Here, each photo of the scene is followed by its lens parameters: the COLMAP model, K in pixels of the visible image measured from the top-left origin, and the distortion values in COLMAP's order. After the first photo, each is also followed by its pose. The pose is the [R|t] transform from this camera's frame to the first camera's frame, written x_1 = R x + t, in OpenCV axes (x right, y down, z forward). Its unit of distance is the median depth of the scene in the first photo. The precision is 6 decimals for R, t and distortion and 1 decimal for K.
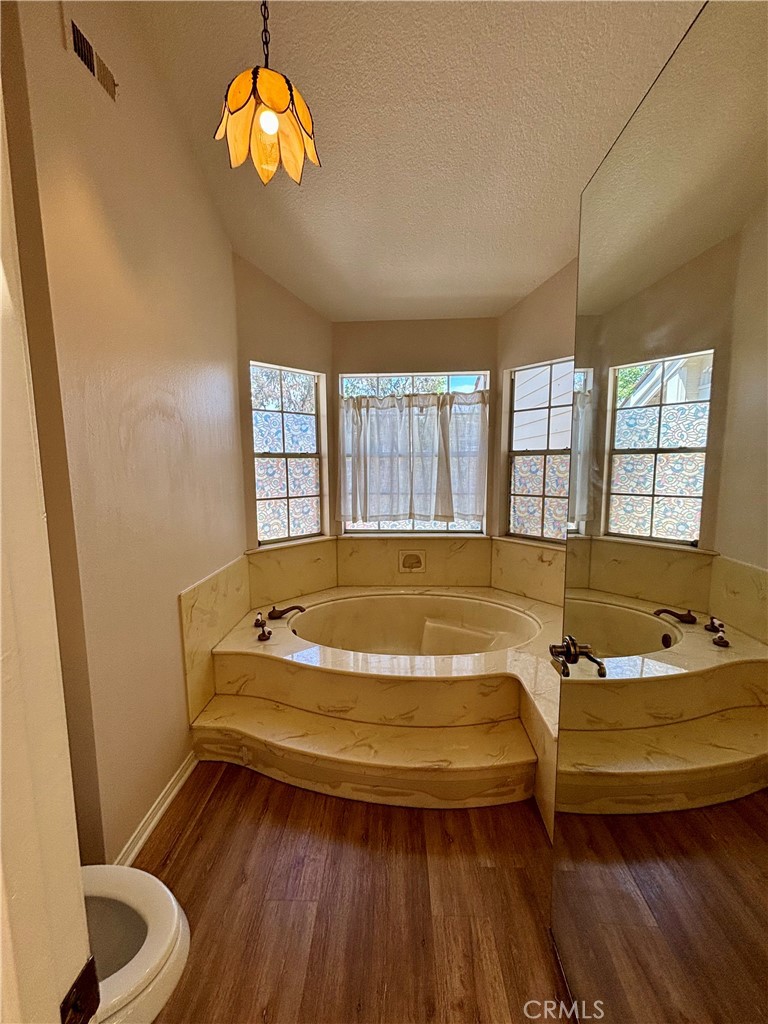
lens RADIAL K [[407.8, 0, 378.8], [0, 407.8, 510.6], [0, 0, 1]] dist [0.002704, -0.000386]
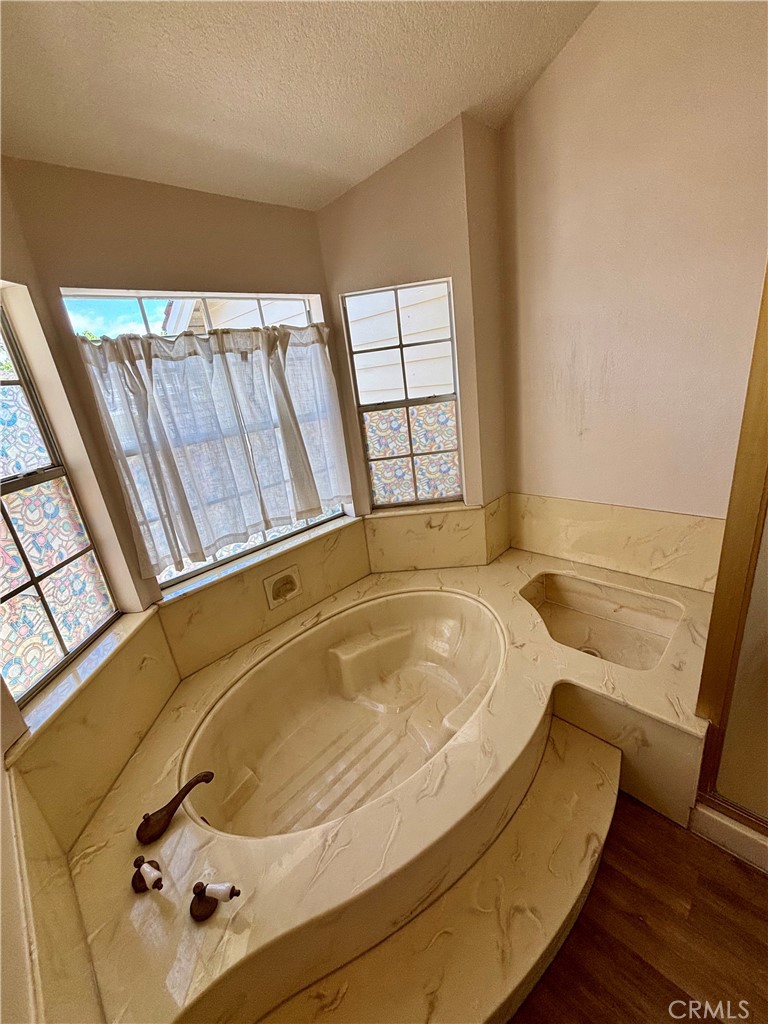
lens RADIAL K [[407.8, 0, 385.1], [0, 407.8, 511.7], [0, 0, 1]] dist [0.002704, -0.000386]
pose [[0.674421, -0.307992, 0.671041, -0.237652], [0.198450, 0.951014, 0.237044, -0.131035], [-0.711178, -0.026699, 0.702505, 0.415689]]
